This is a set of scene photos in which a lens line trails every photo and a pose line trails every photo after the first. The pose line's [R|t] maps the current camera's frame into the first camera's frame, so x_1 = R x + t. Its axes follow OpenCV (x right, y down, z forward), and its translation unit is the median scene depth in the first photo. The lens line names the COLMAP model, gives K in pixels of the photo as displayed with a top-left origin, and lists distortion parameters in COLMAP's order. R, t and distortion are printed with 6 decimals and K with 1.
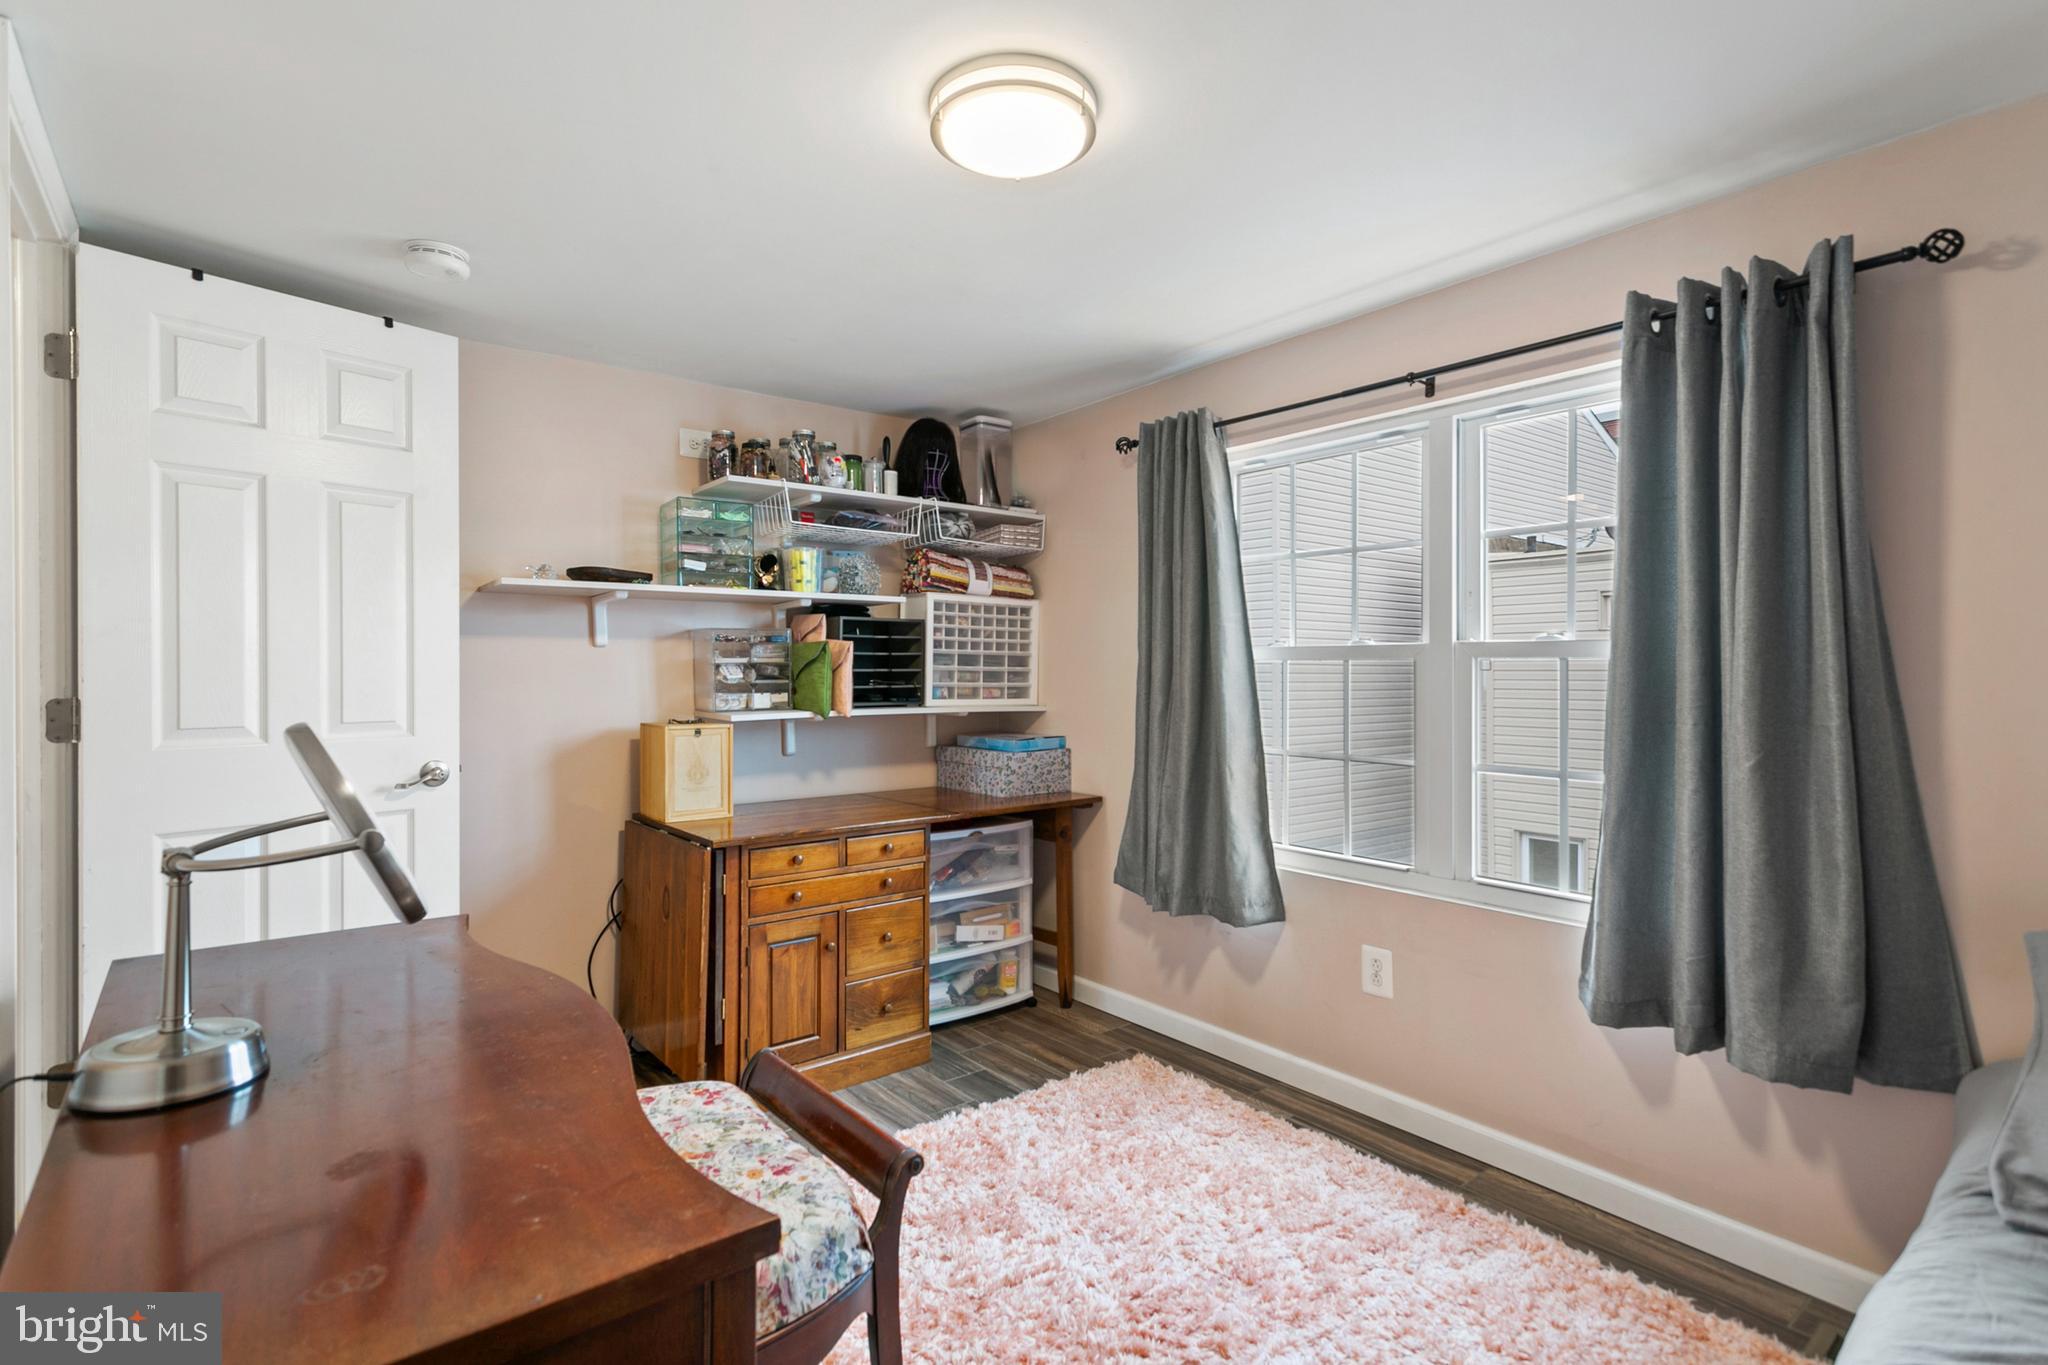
lens RADIAL K [[980.9, 0, 1034.9], [0, 980.9, 674.7], [0, 0, 1]] dist [0.006378, -0.000048]
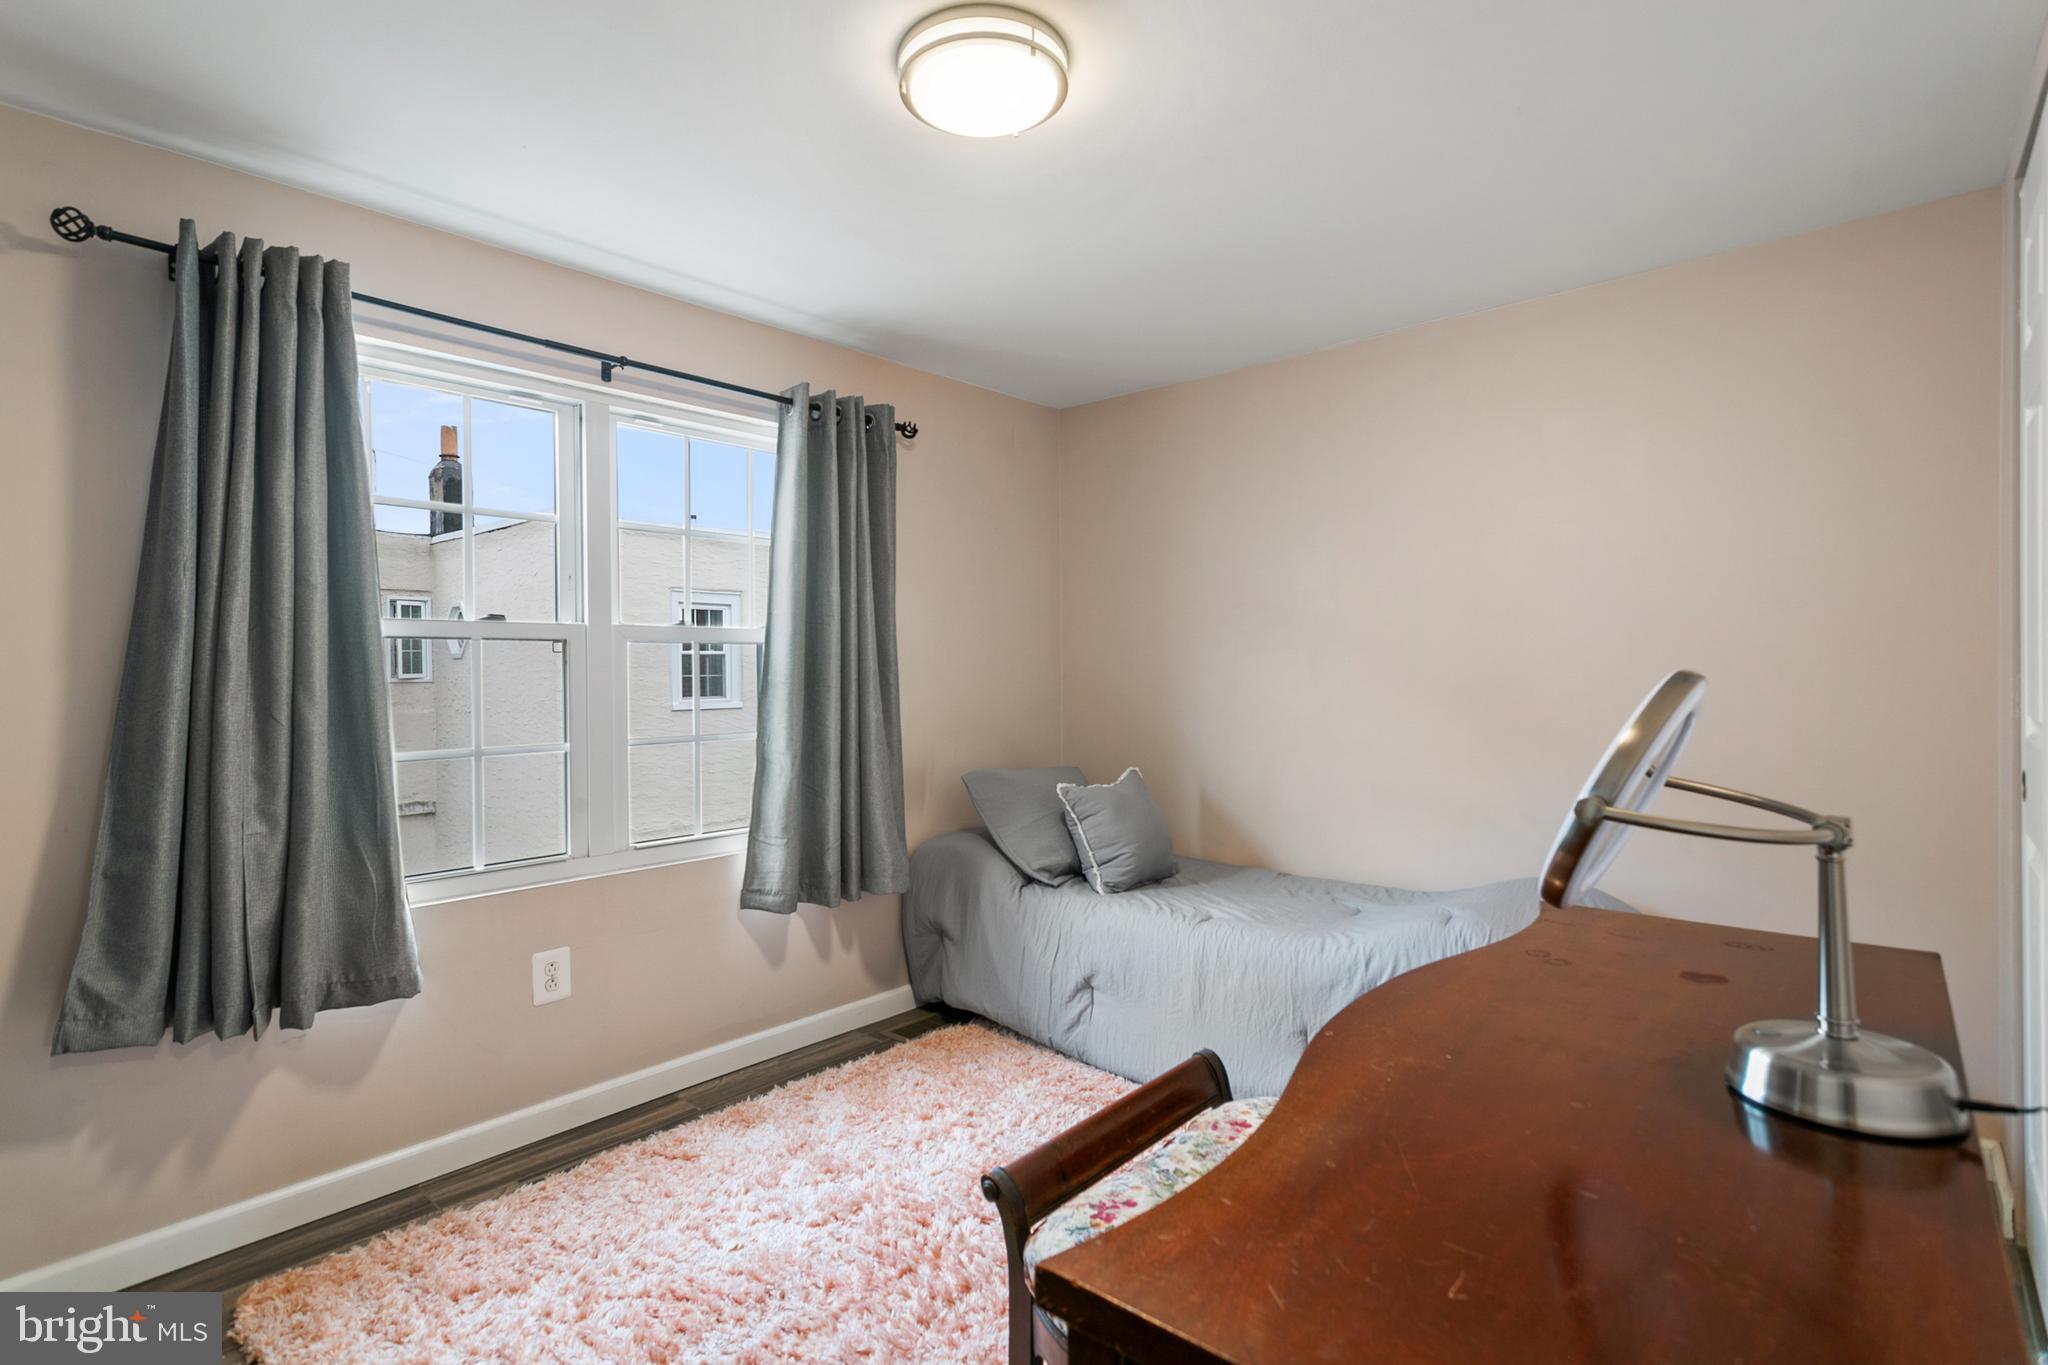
lens RADIAL K [[925.6, 0, 1039.6], [0, 925.6, 674.6], [0, 0, 1]] dist [0.004022, 0.000869]
pose [[-0.149474, -0.008486, 0.988729, -0.636733], [0.011576, 0.999880, 0.010332, 0.015593], [-0.988698, 0.012990, -0.149357, 0.732494]]
